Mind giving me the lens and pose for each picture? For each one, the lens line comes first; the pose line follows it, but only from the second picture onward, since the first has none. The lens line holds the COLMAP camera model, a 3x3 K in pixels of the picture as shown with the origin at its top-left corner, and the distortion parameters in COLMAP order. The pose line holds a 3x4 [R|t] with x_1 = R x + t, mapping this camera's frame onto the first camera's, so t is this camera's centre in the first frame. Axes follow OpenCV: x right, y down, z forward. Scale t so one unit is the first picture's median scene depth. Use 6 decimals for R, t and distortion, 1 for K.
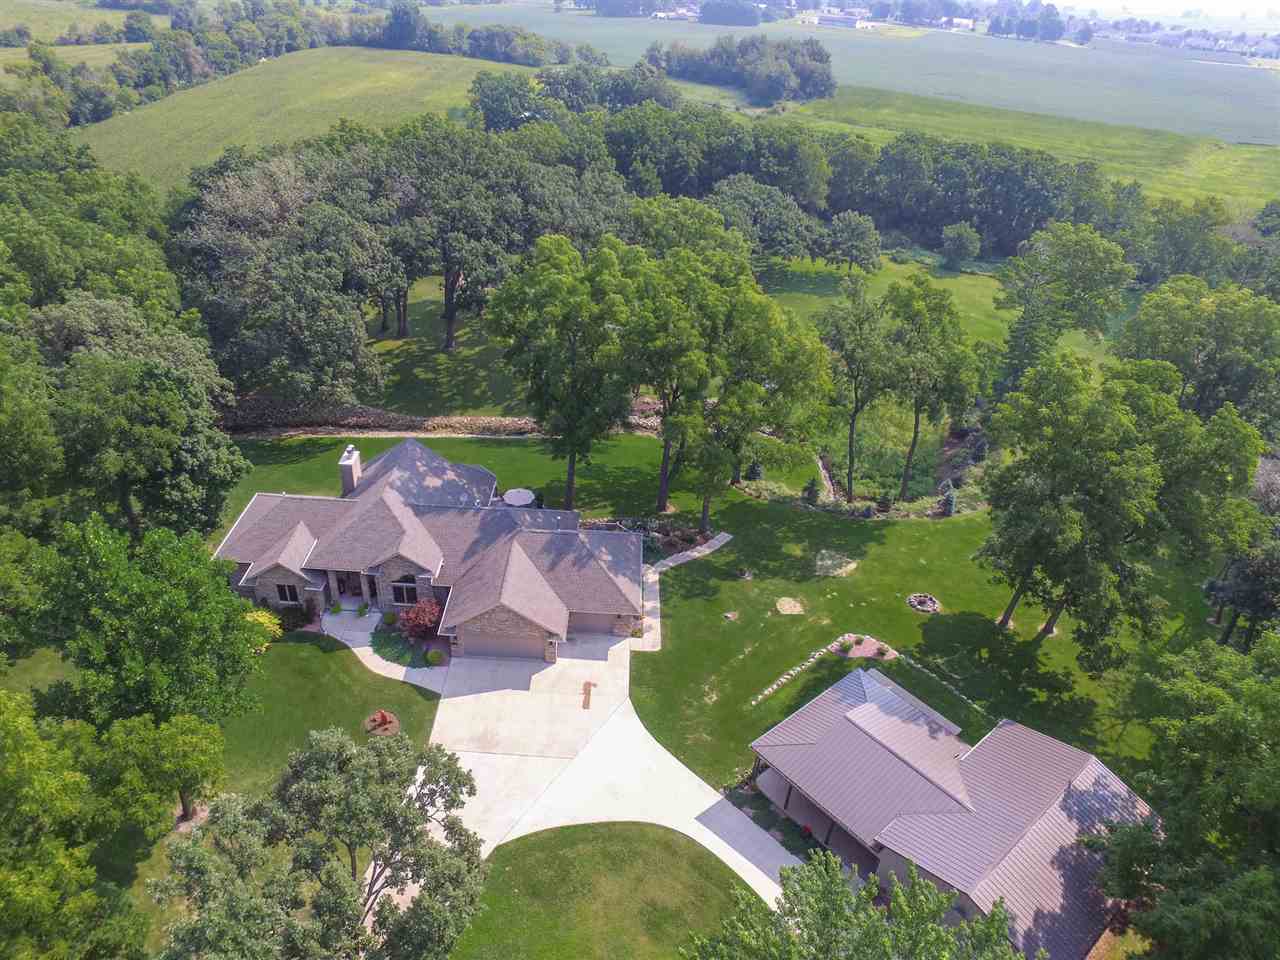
lens RADIAL K [[936.7, 0, 640.5], [0, 936.7, 483.0], [0, 0, 1]] dist [-0.077773, 0.007697]
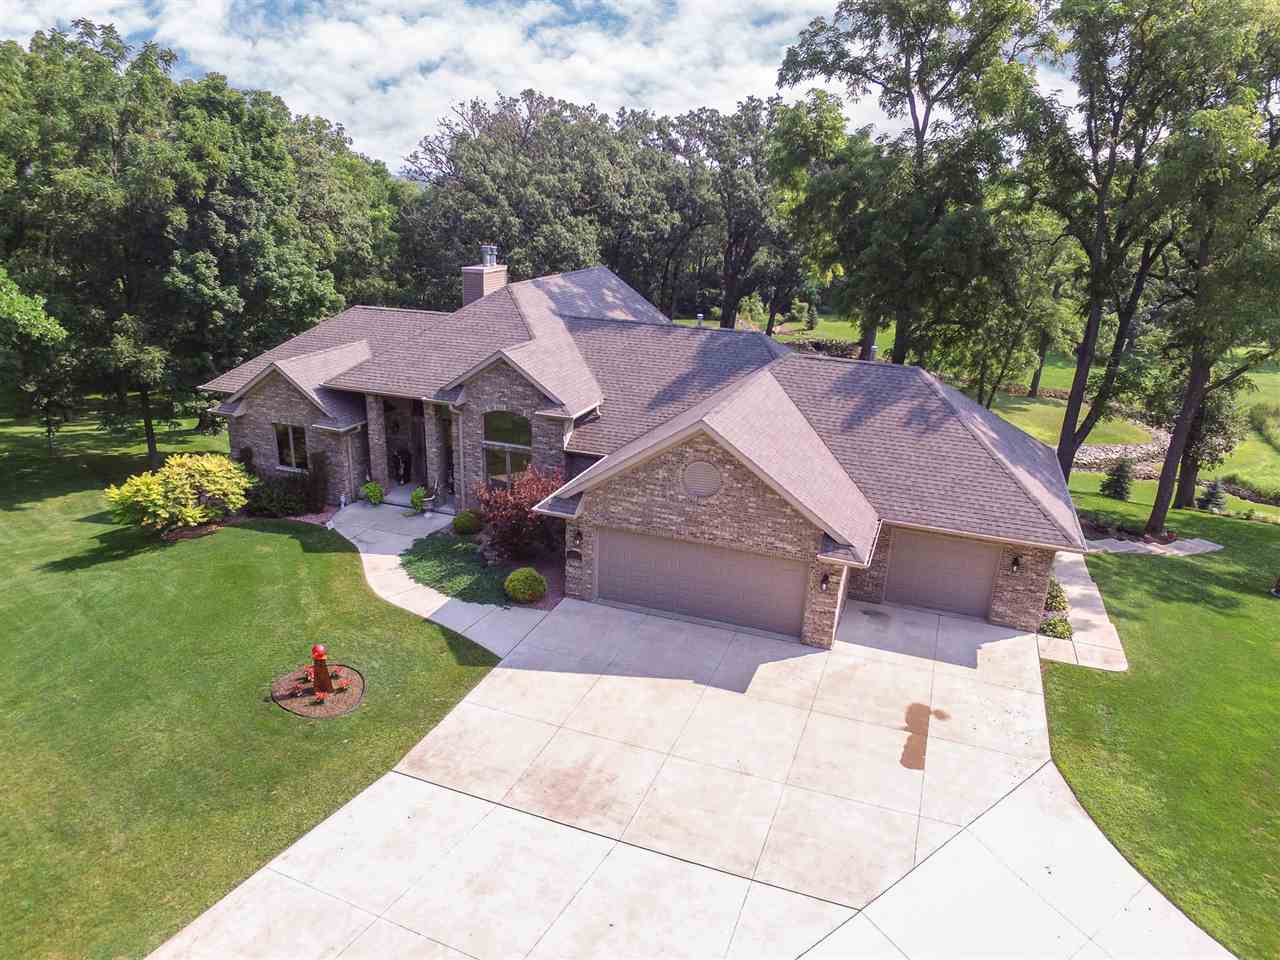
lens RADIAL K [[936.7, 0, 646.3], [0, 936.7, 477.4], [0, 0, 1]] dist [-0.077773, 0.007697]
pose [[0.950416, 0.110207, -0.290799, -0.058908], [-0.174446, 0.963056, -0.205162, 0.209389], [0.257445, 0.245718, 0.934529, 0.612891]]
